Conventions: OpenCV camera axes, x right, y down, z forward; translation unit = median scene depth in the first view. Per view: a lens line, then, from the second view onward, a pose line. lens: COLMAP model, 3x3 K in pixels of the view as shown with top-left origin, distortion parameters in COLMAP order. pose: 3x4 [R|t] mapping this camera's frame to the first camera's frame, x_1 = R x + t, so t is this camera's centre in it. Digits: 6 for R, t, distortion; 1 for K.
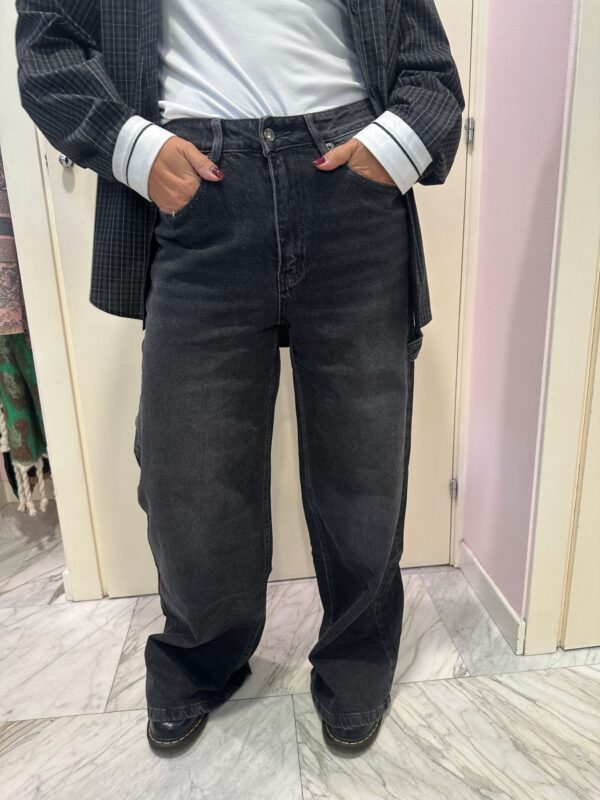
lens RADIAL K [[576.9, 0, 305.3], [0, 576.9, 394.7], [0, 0, 1]] dist [-0.034945, -0.000921]
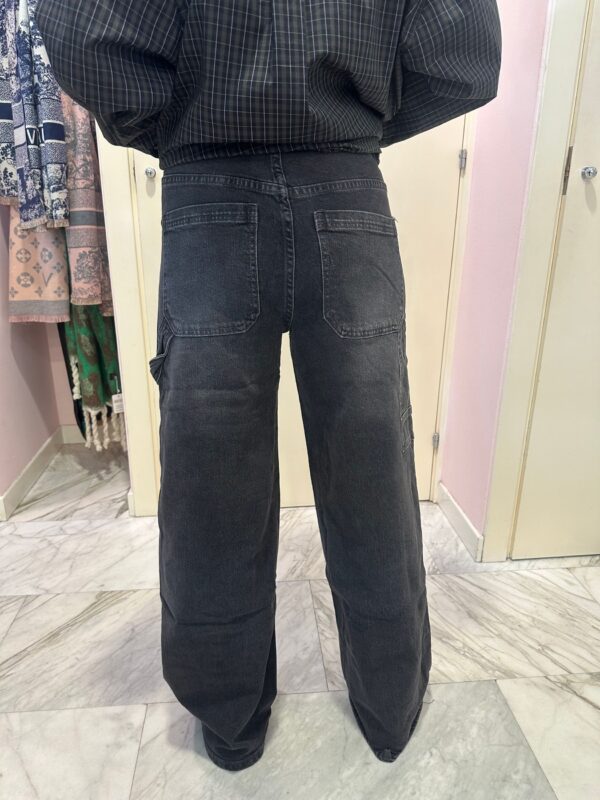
lens RADIAL K [[576.9, 0, 297.8], [0, 576.9, 406.3], [0, 0, 1]] dist [-0.034945, -0.000921]
pose [[0.999288, 0.037511, 0.004065, -0.065968], [-0.037700, 0.996973, 0.067989, 0.016688], [-0.001502, -0.068094, 0.997678, -0.315810]]
